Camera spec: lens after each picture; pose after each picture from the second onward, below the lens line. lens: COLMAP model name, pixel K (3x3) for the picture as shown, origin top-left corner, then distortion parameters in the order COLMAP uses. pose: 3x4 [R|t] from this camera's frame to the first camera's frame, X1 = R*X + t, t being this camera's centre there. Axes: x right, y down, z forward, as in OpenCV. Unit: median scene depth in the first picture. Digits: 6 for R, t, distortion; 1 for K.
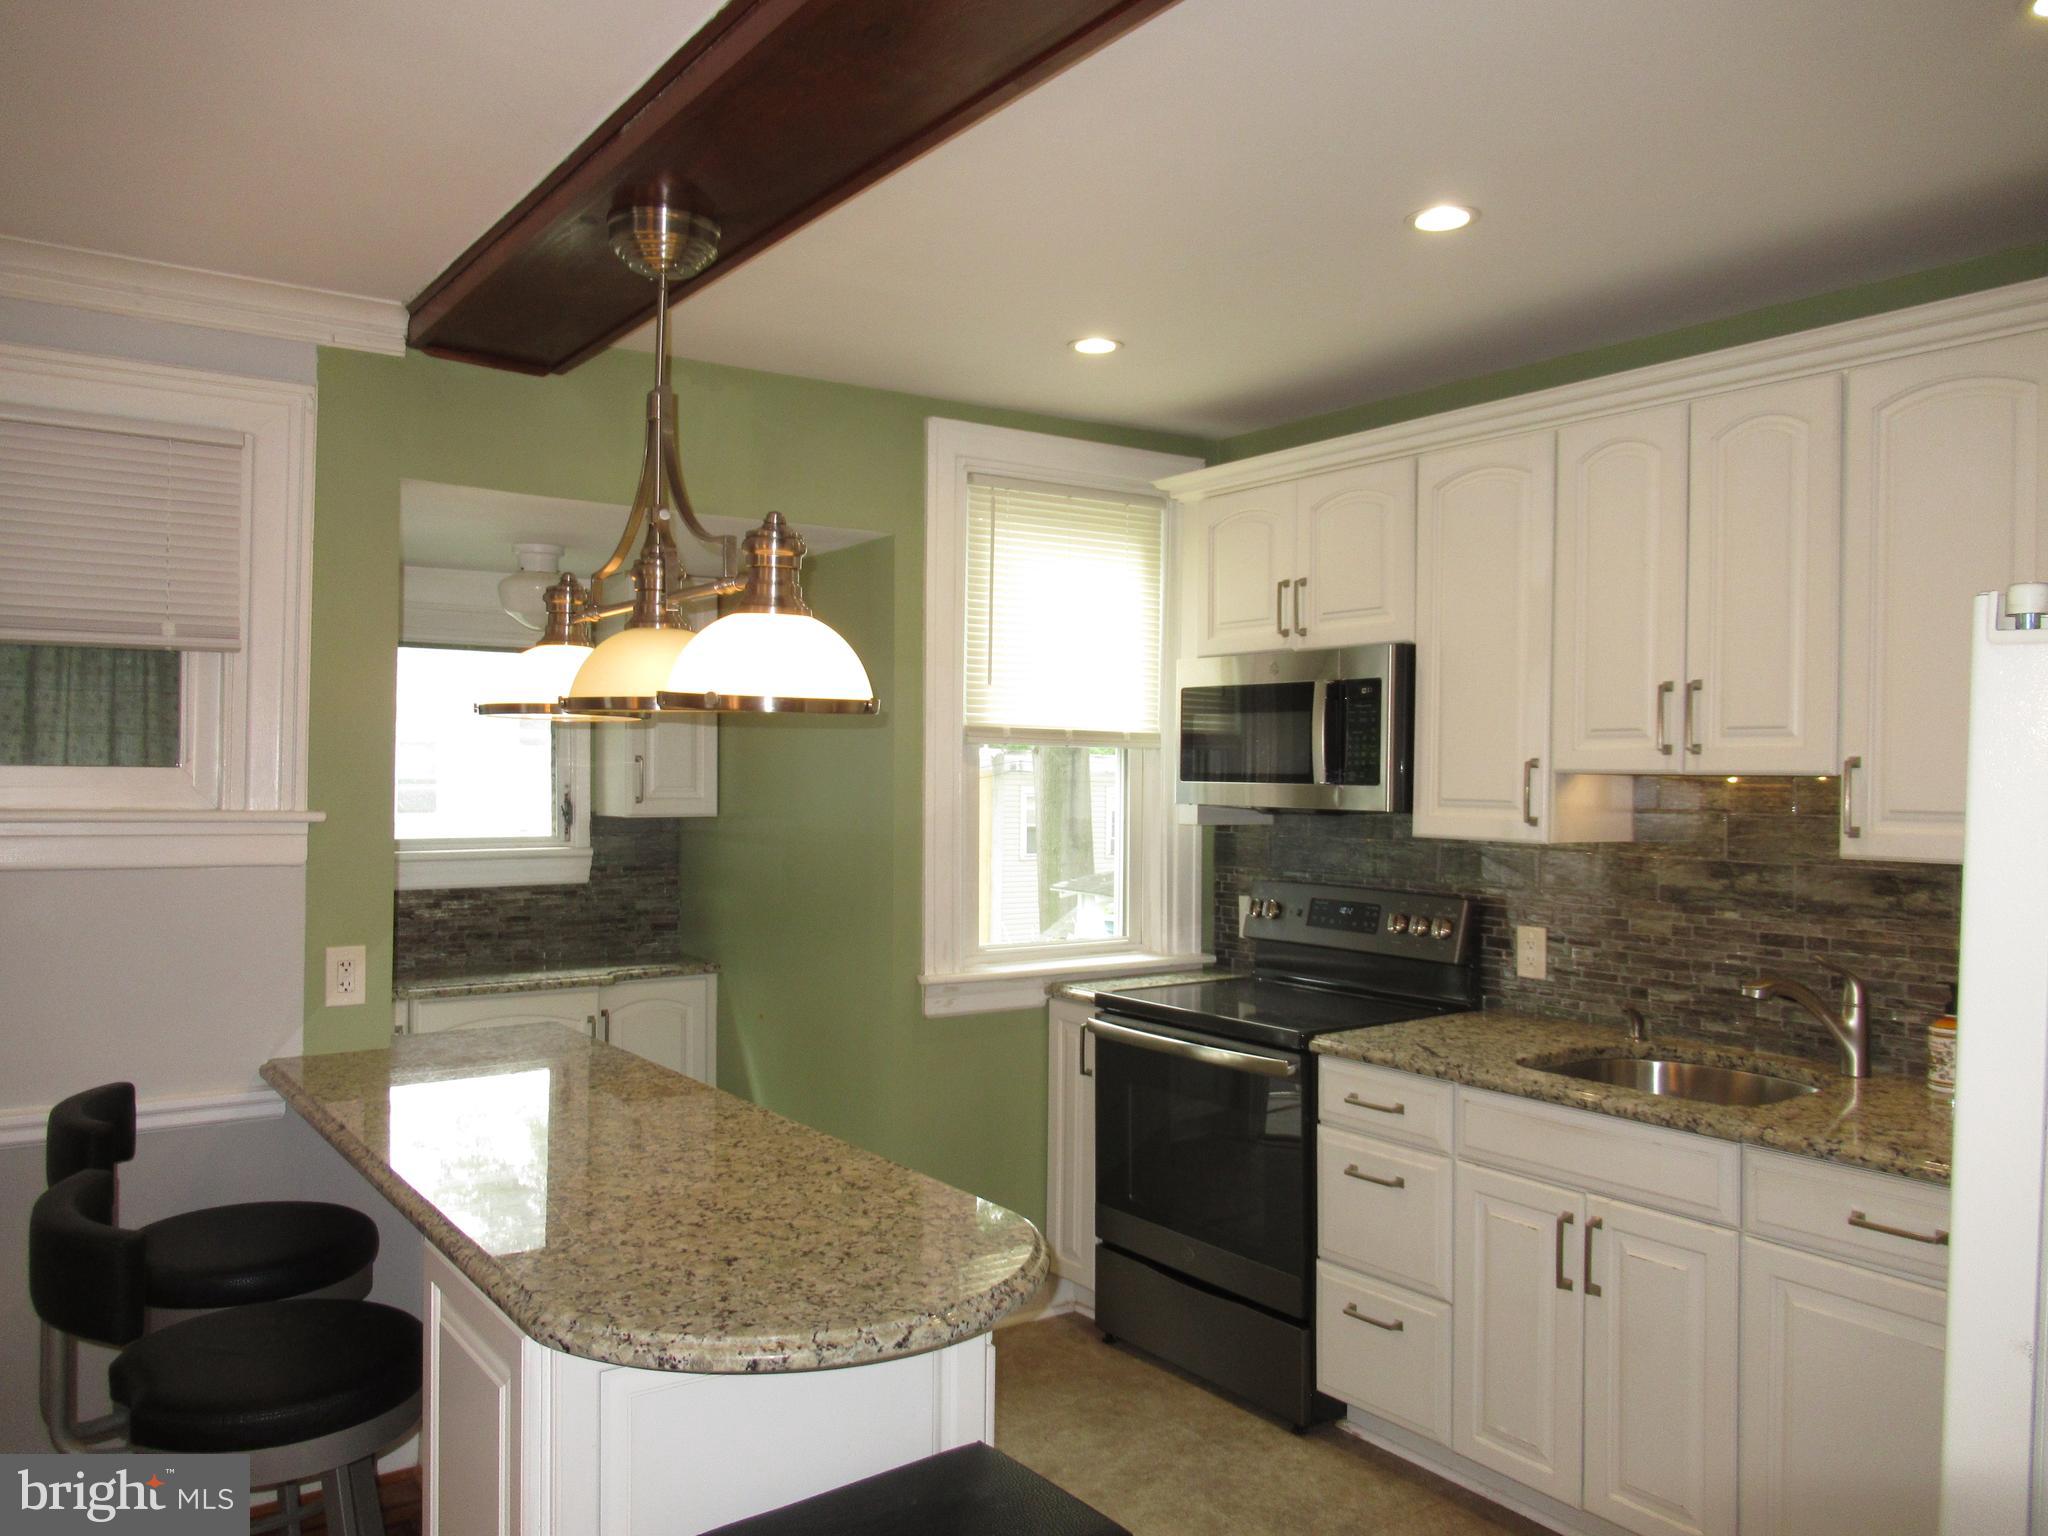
lens RADIAL K [[1519.5, 0, 1018.9], [0, 1519.5, 778.5], [0, 0, 1]] dist [-0.008732, -0.001230]
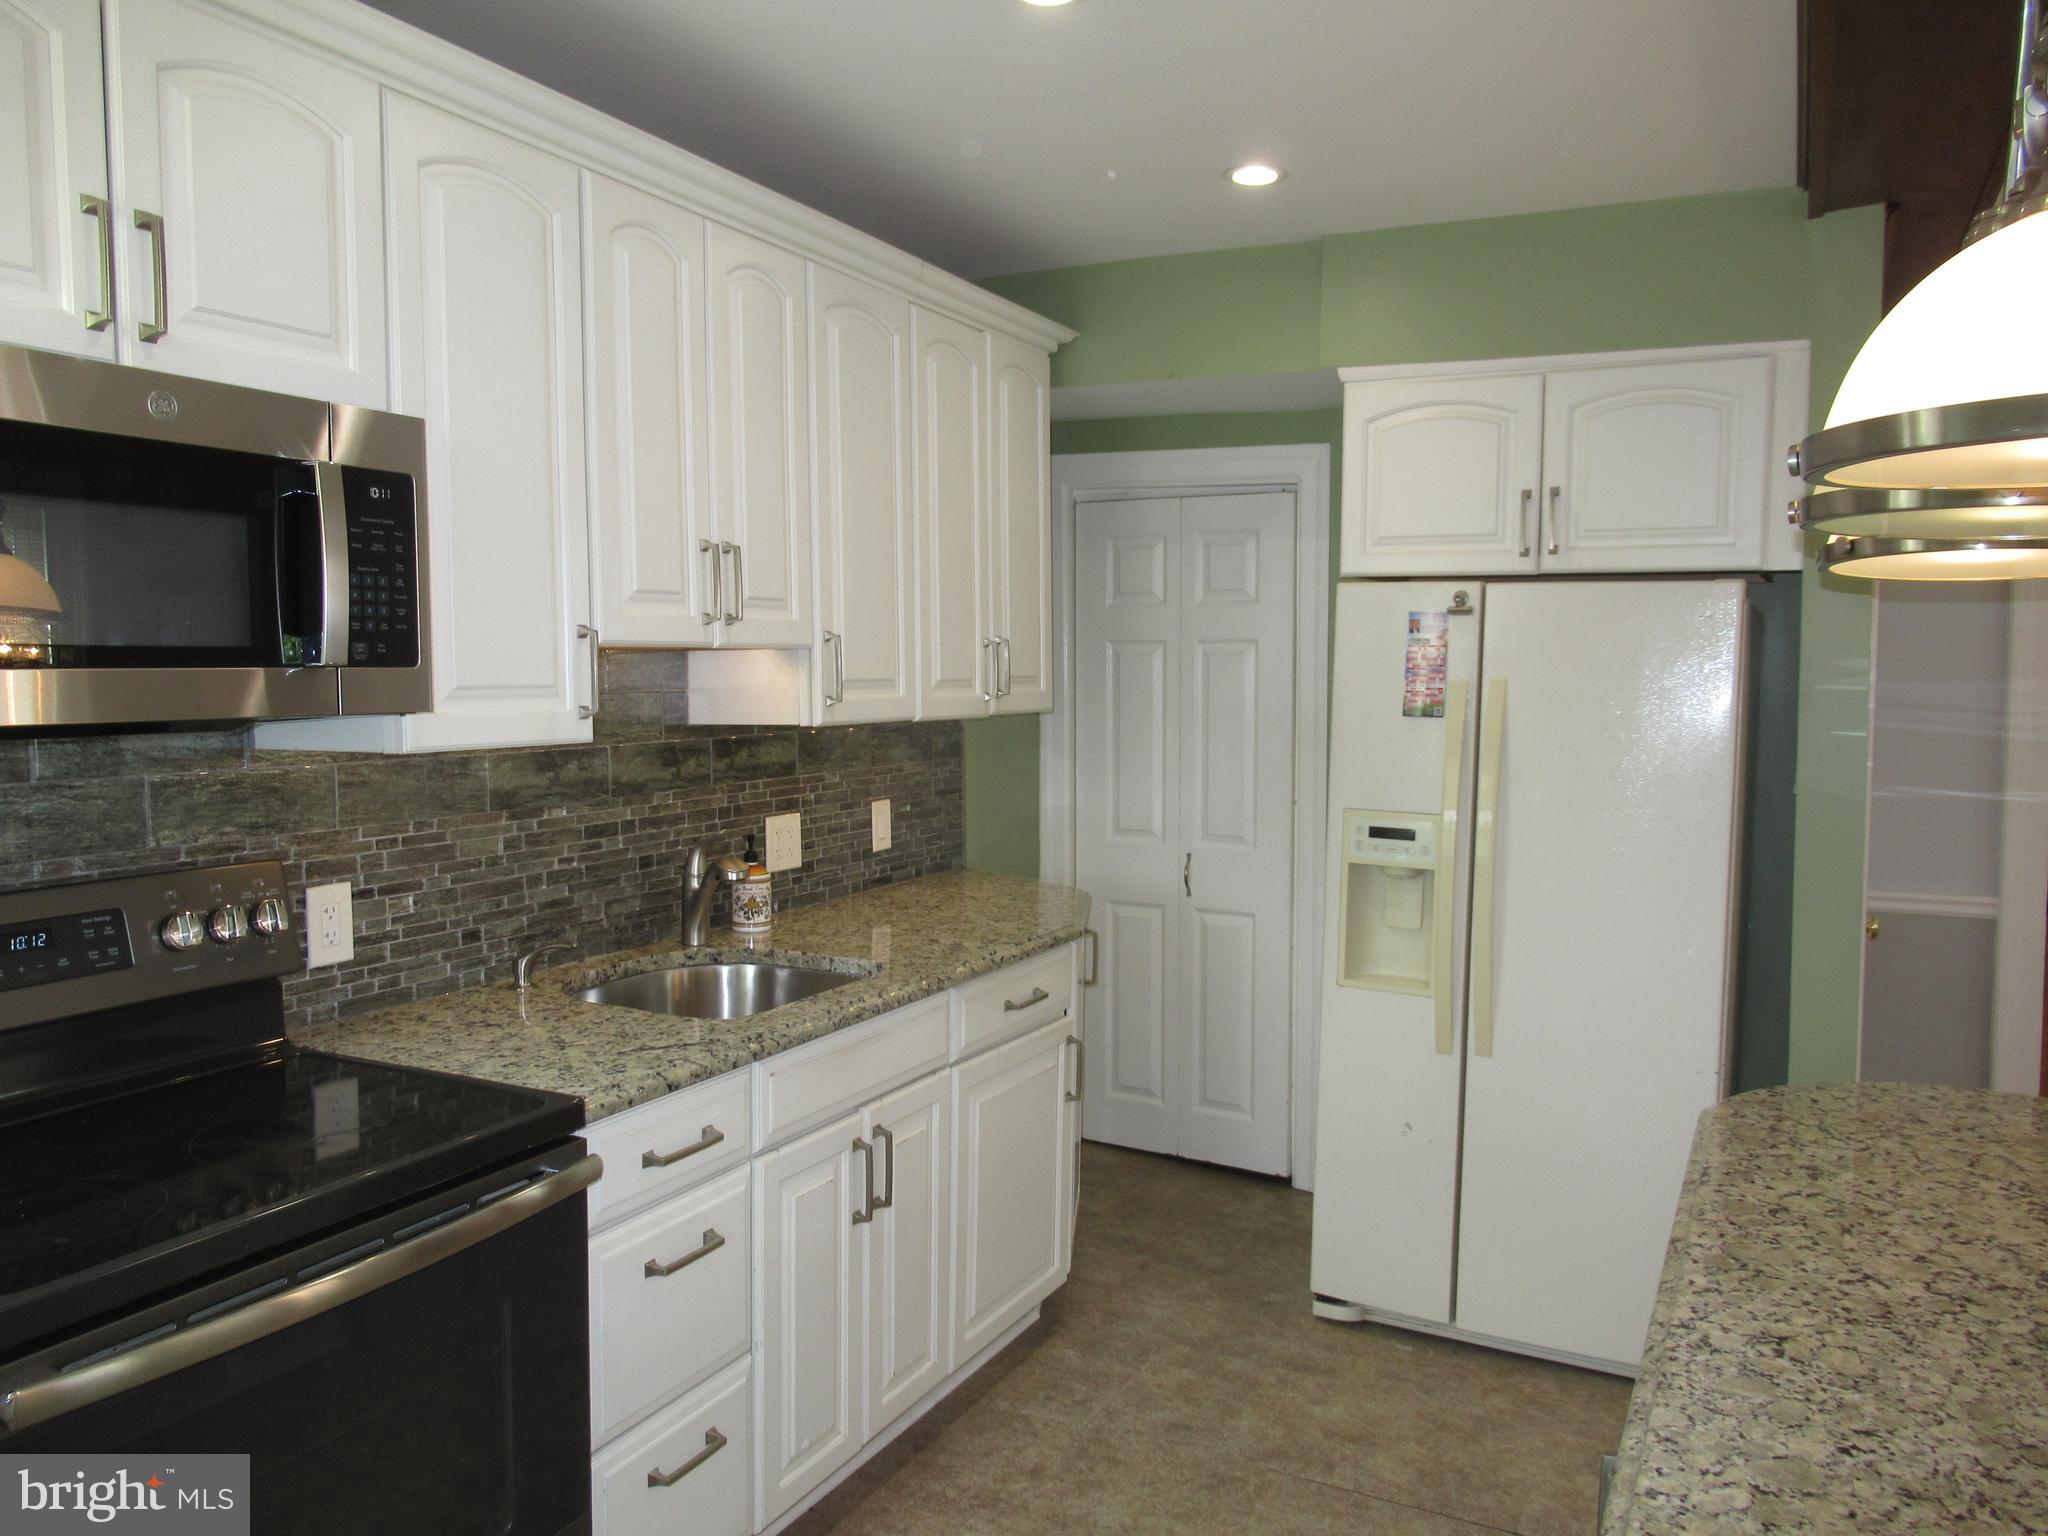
lens RADIAL K [[1519.5, 0, 1021.8], [0, 1519.5, 772.5], [0, 0, 1]] dist [-0.008732, -0.001230]
pose [[-0.455931, -0.073724, 0.886956, -0.393008], [-0.000086, 0.996567, 0.082791, -0.003221], [-0.890015, 0.037671, -0.454372, 1.117818]]
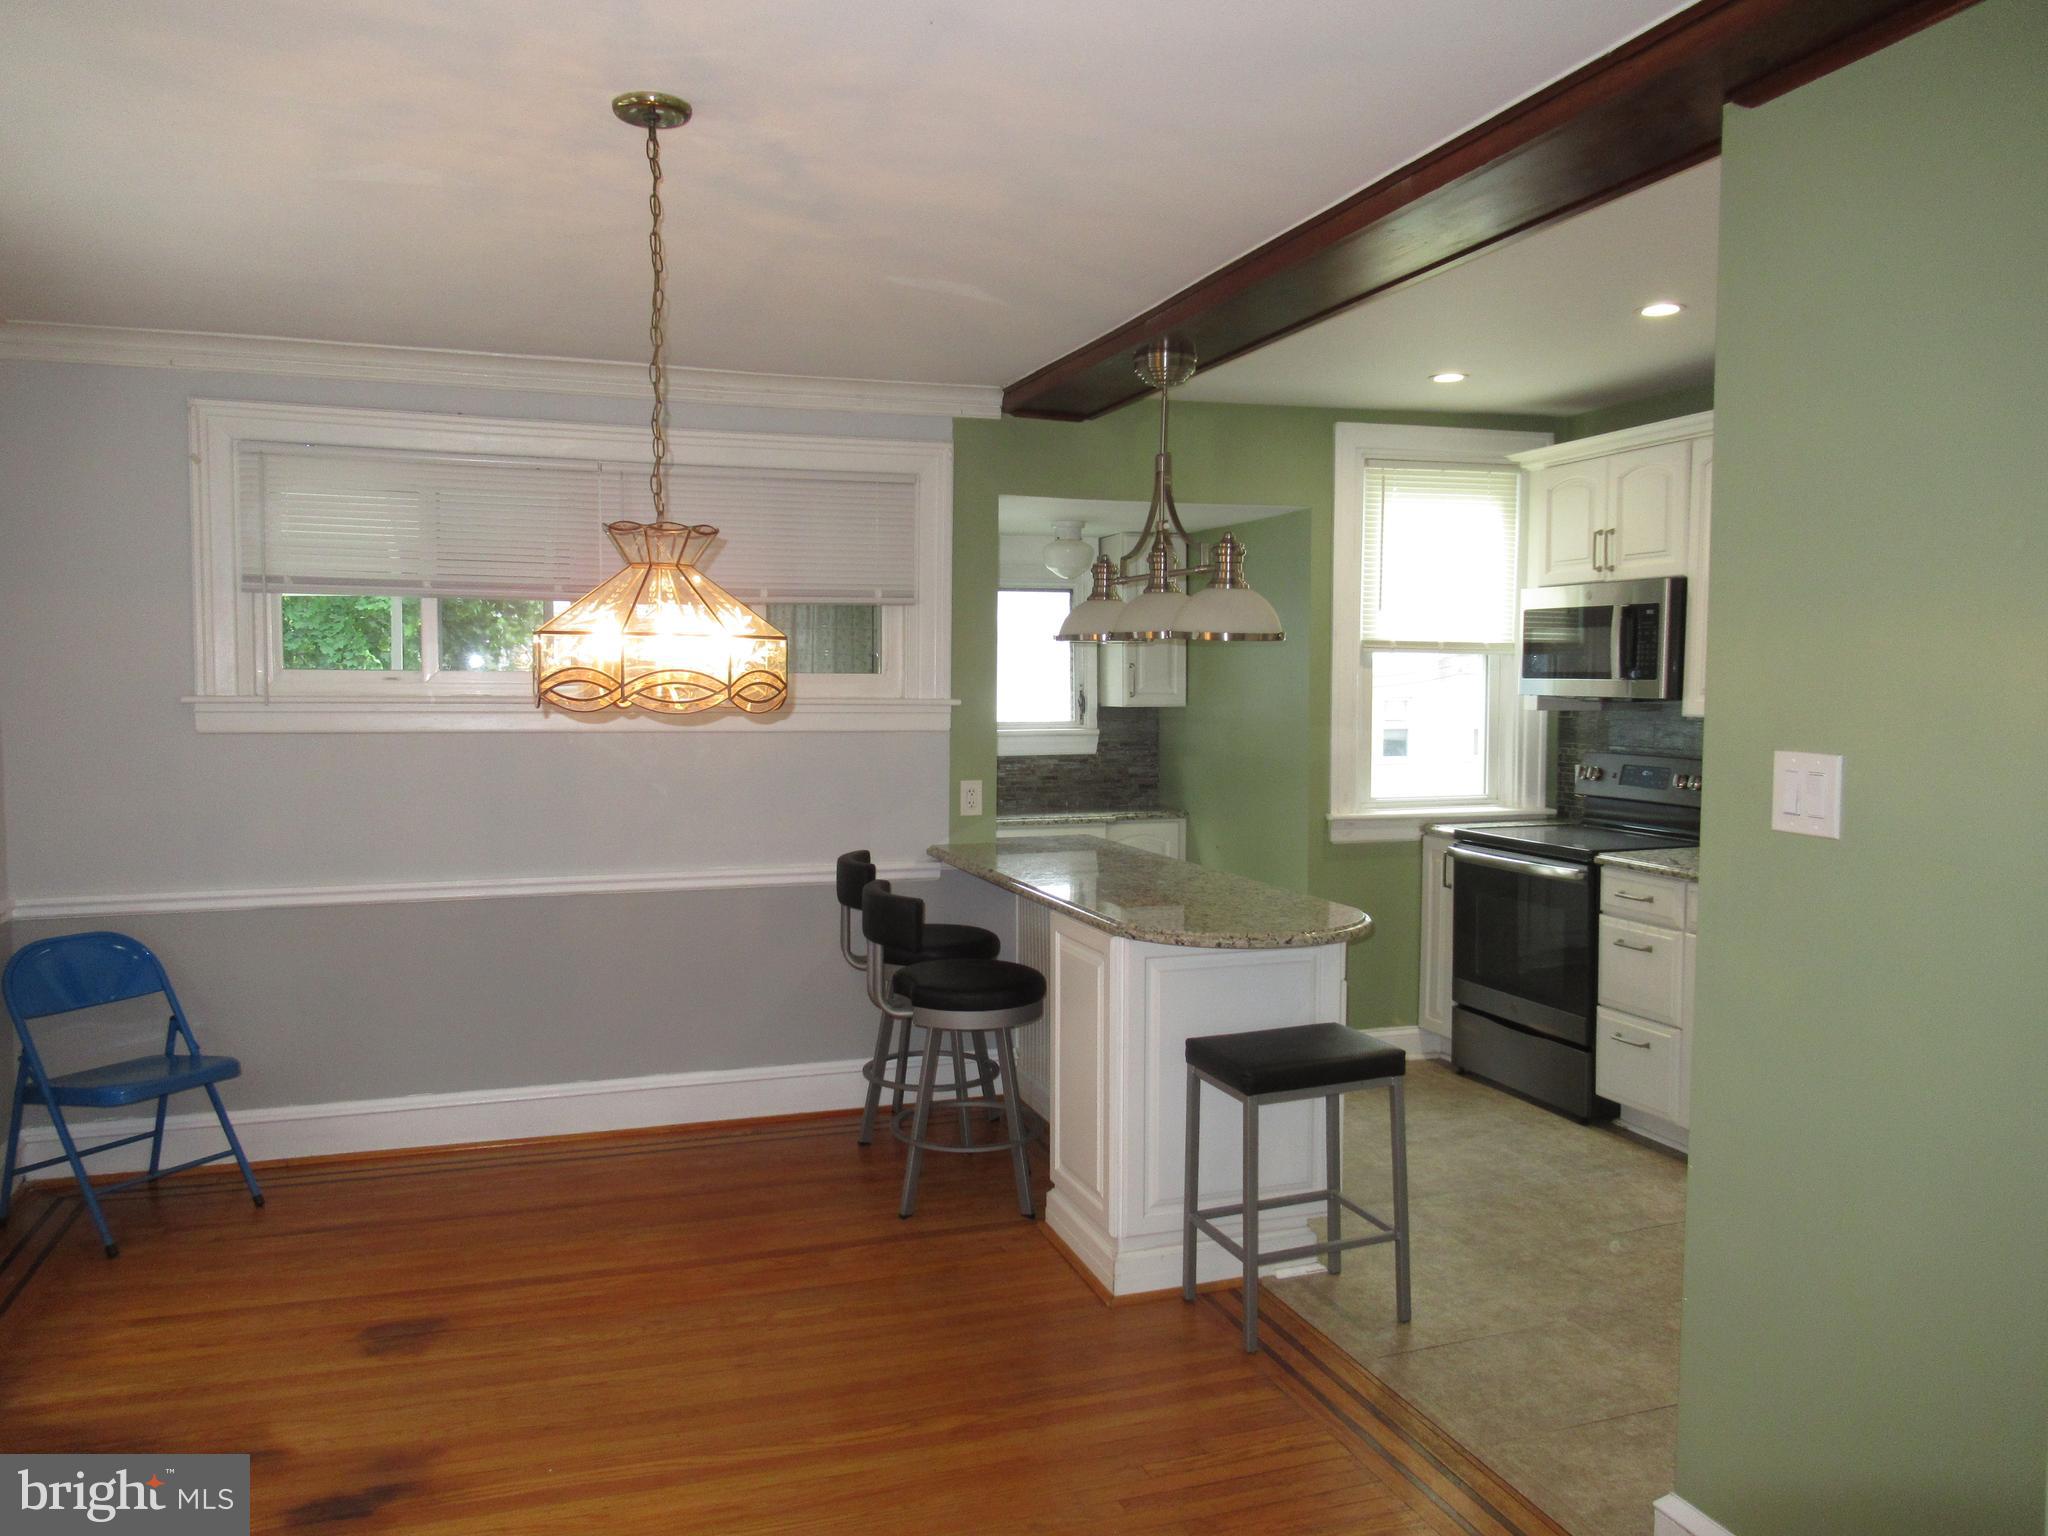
lens RADIAL K [[1519.5, 0, 1021.1], [0, 1519.5, 777.3], [0, 0, 1]] dist [-0.008732, -0.001230]
pose [[0.957224, 0.011403, -0.289124, 0.085822], [0.006656, 0.998091, 0.061399, 0.004719], [0.289272, -0.060697, 0.955321, -0.544274]]
